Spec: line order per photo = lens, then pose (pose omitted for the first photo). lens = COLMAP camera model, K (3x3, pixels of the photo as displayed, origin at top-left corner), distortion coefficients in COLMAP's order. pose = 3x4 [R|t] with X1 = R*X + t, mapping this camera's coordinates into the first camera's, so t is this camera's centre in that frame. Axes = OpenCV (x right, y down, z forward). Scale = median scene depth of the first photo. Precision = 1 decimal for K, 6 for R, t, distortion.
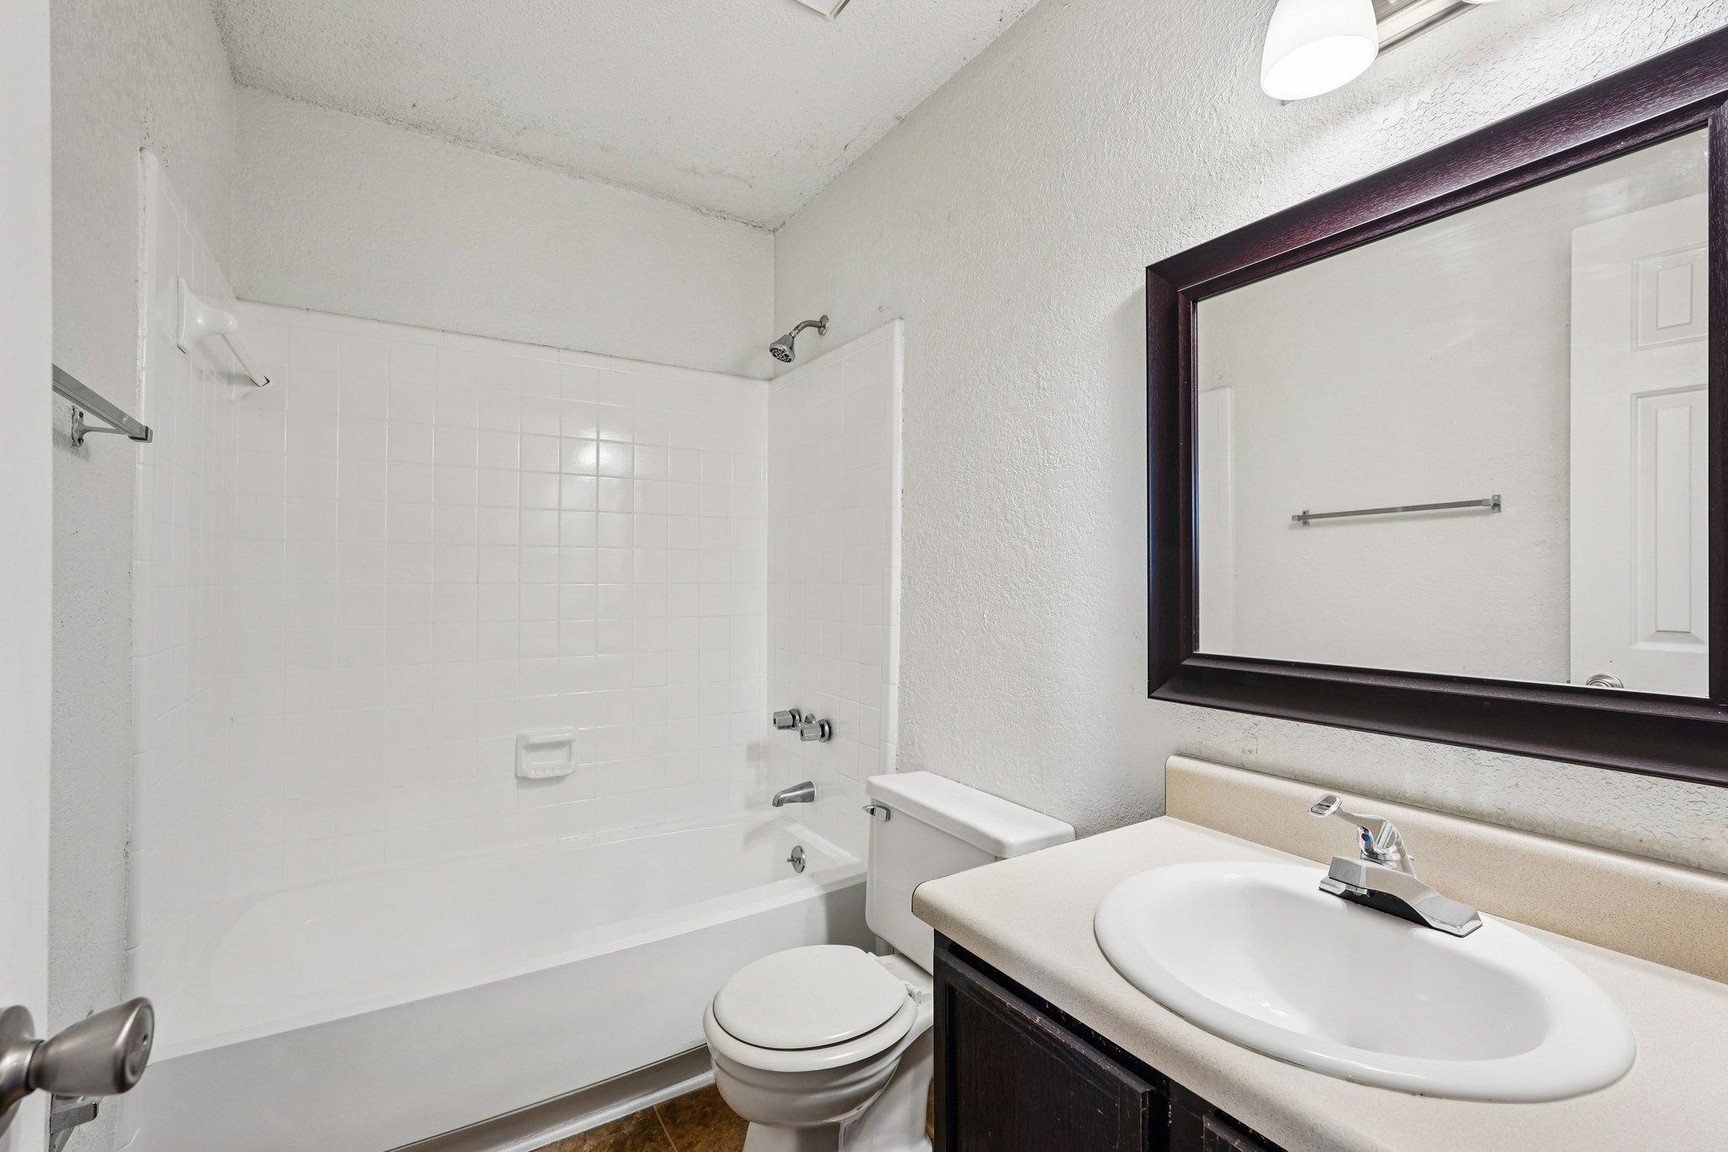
lens RADIAL K [[783.0, 0, 880.1], [0, 783.0, 571.3], [0, 0, 1]] dist [-0.001470, 0.009934]
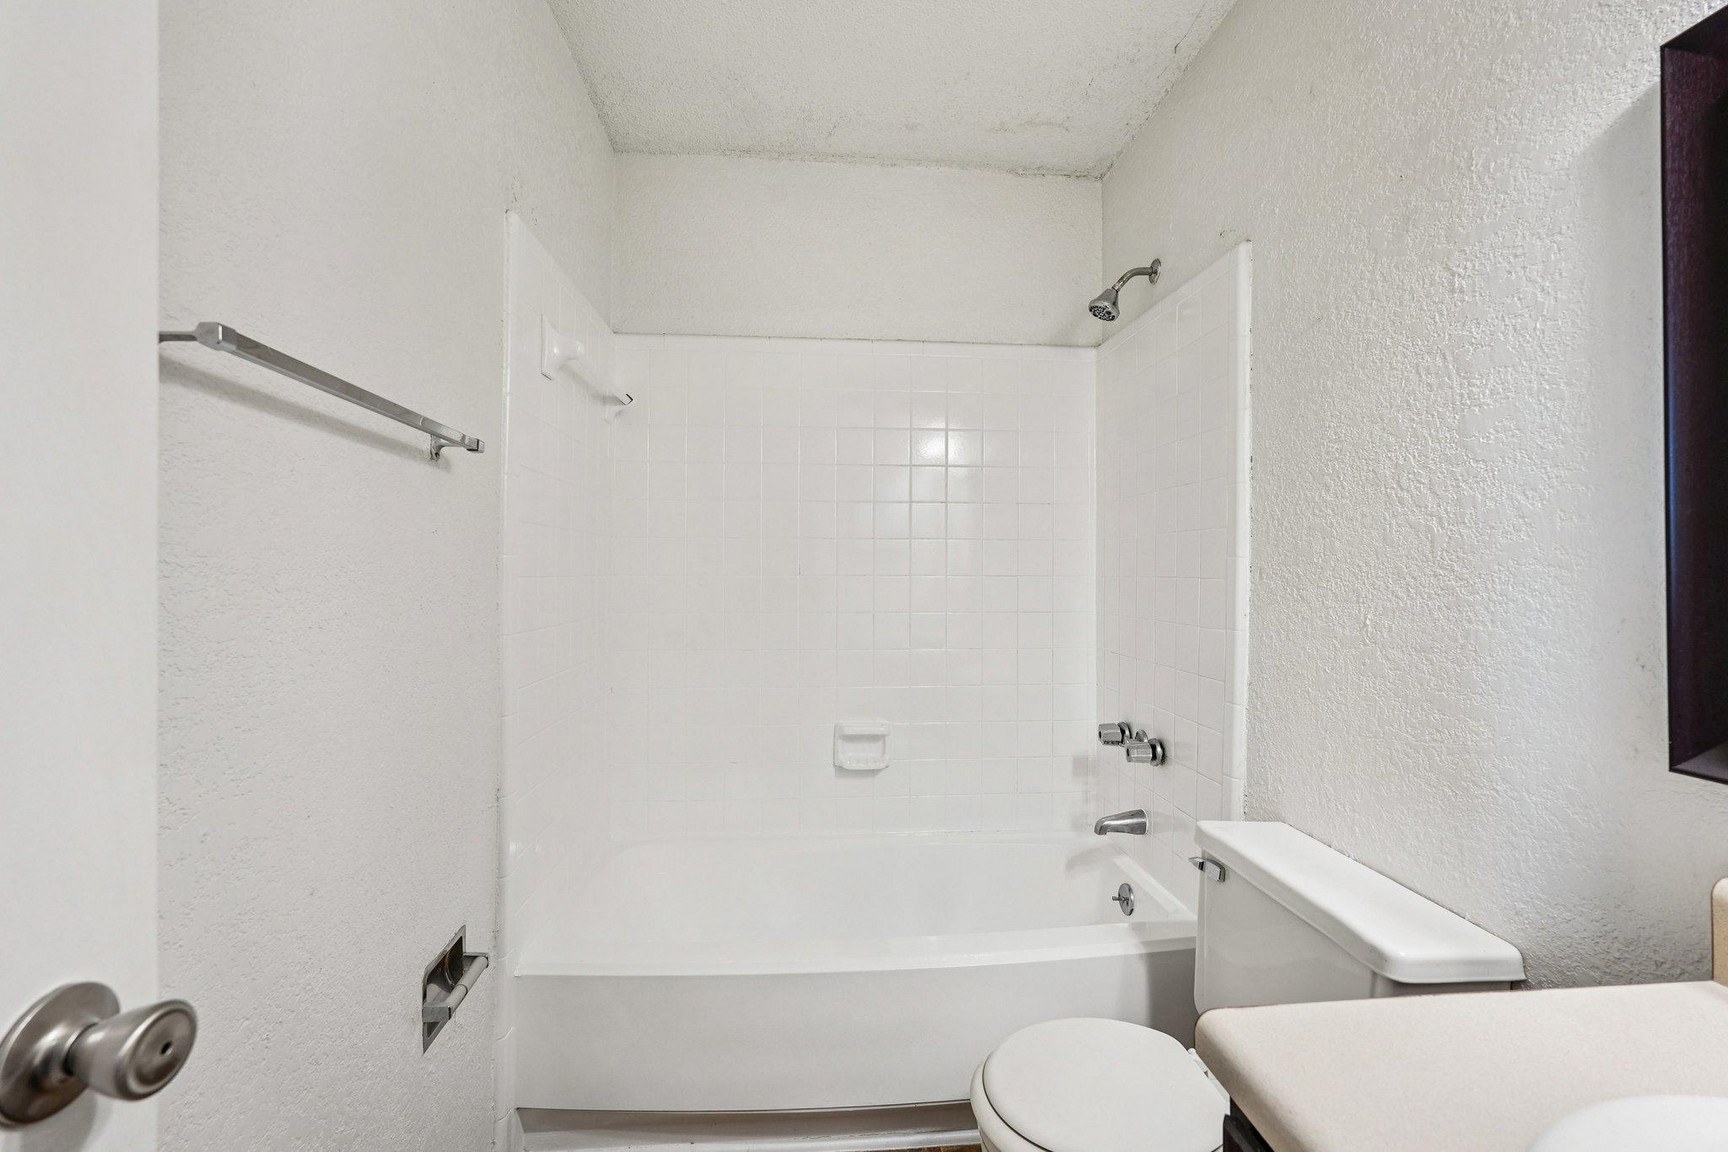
lens RADIAL K [[789.0, 0, 863.2], [0, 789.0, 560.0], [0, 0, 1]] dist [-0.009199, 0.008868]
pose [[0.881868, -0.006531, -0.471452, 0.056835], [0.004013, 0.999972, -0.006345, 0.002093], [0.471480, 0.003704, 0.881869, 0.121073]]
